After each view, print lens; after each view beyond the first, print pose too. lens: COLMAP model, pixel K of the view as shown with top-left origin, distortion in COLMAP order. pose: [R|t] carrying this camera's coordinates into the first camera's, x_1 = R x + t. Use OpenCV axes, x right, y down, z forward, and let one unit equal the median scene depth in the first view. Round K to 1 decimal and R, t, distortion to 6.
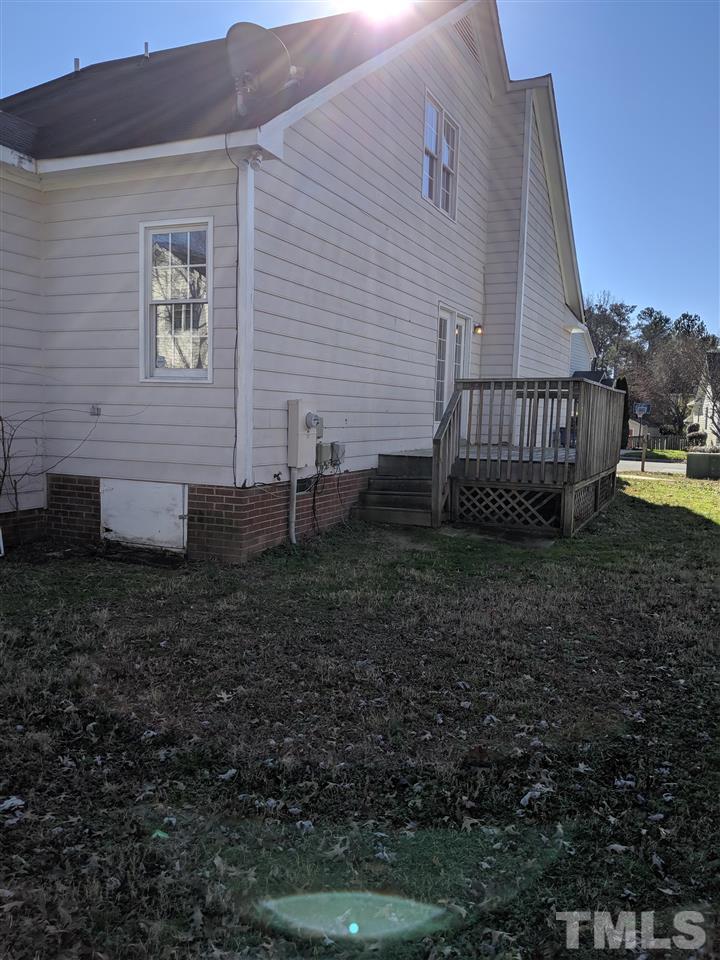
lens RADIAL K [[771.6, 0, 359.6], [0, 771.6, 484.6], [0, 0, 1]] dist [0.213153, -0.580163]
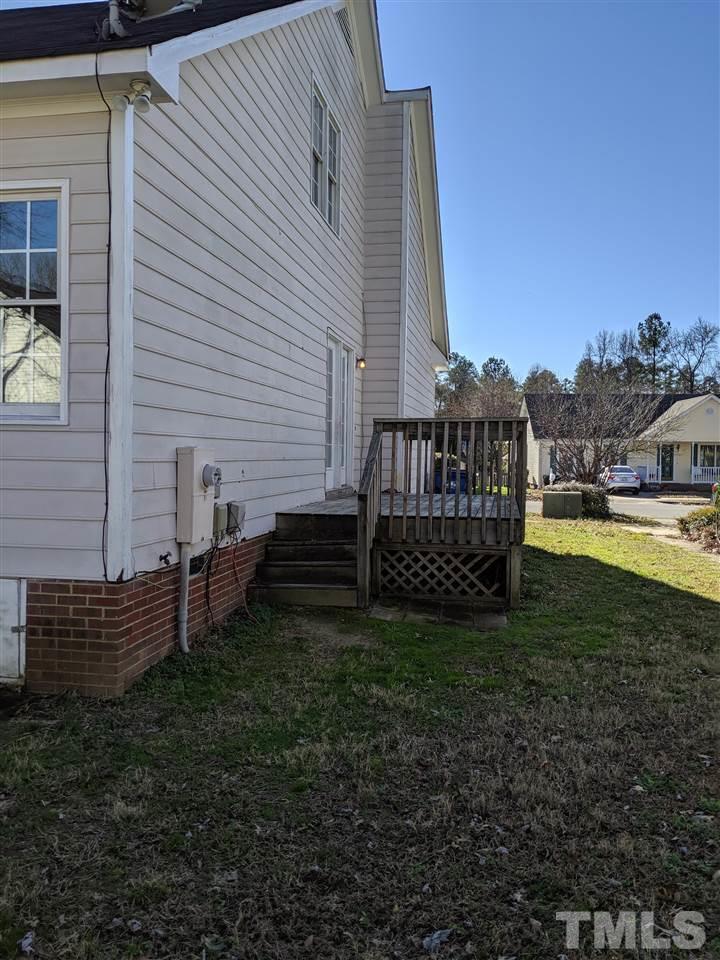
lens RADIAL K [[773.0, 0, 376.4], [0, 773.0, 474.2], [0, 0, 1]] dist [0.053851, -0.110214]
pose [[0.967139, -0.020711, 0.253403, -0.087938], [0.036664, 0.997620, -0.058393, -0.034407], [-0.251590, 0.065765, 0.965597, 0.254782]]
